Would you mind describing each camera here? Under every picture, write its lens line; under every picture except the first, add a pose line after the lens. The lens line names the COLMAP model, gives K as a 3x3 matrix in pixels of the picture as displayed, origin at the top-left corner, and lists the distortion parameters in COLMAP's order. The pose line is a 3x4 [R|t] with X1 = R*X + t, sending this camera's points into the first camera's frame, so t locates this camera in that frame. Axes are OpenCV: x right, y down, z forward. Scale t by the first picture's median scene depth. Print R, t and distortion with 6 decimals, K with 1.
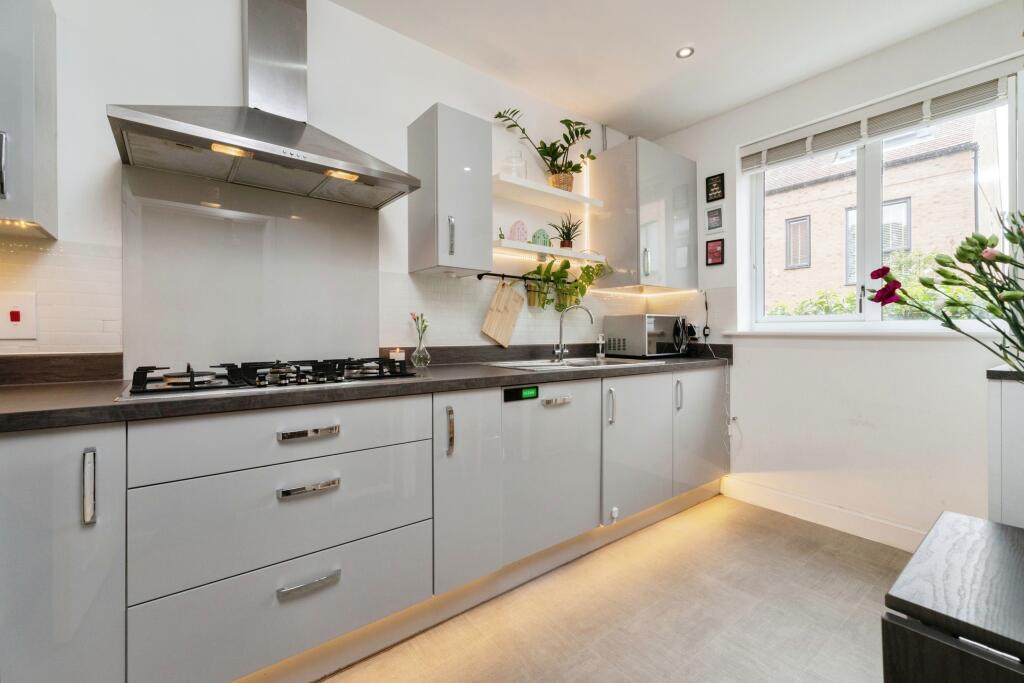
lens RADIAL K [[433.7, 0, 512.0], [0, 433.7, 341.5], [0, 0, 1]] dist [-0.000103, 0.000031]
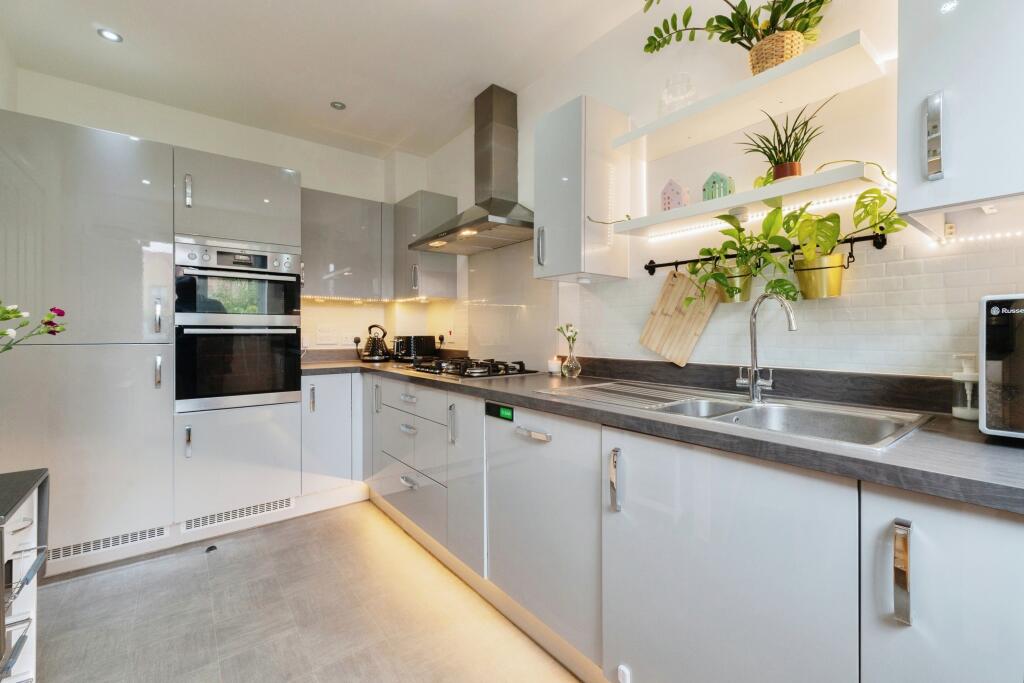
lens RADIAL K [[433.7, 0, 512.0], [0, 433.7, 341.5], [0, 0, 1]] dist [-0.000103, 0.000031]
pose [[-0.004532, 0.024265, -0.999695, 0.695486], [-0.010855, 0.999645, 0.024313, -0.039565], [0.999931, 0.010961, -0.004267, 0.747569]]
